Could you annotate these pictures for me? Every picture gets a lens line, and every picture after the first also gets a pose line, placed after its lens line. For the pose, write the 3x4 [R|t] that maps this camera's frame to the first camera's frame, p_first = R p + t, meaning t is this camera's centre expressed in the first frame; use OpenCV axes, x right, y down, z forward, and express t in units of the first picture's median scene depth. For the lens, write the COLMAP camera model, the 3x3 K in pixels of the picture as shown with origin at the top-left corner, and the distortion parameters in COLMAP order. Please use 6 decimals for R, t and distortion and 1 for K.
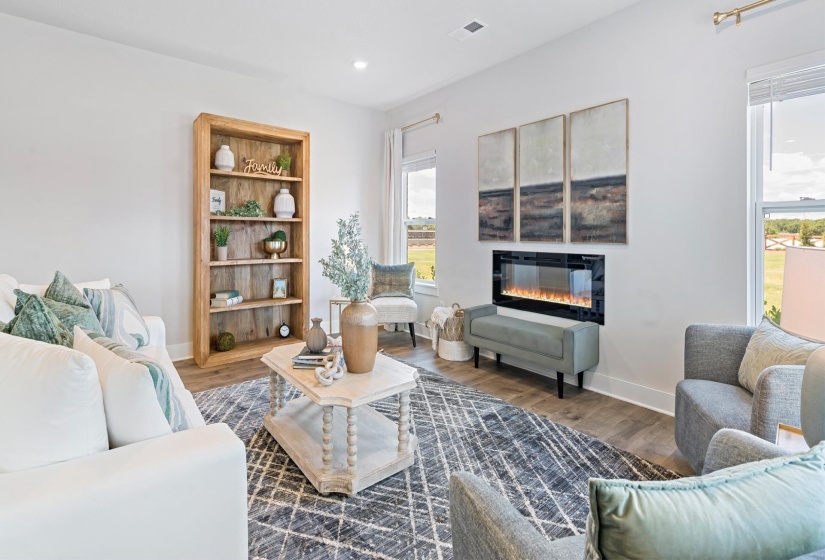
lens RADIAL K [[365.6, 0, 414.0], [0, 365.6, 228.1], [0, 0, 1]] dist [0.000406, 0.000071]
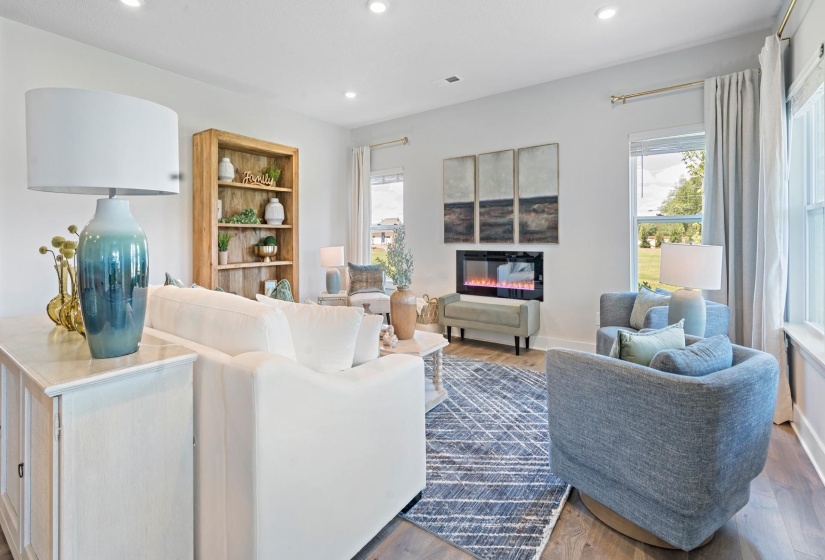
lens RADIAL K [[365.6, 0, 414.0], [0, 365.6, 228.1], [0, 0, 1]] dist [0.000406, 0.000071]
pose [[0.966573, -0.003191, 0.256372, -0.268443], [0.005277, 0.999958, -0.007451, -0.007987], [-0.256337, 0.008555, 0.966550, -0.197934]]
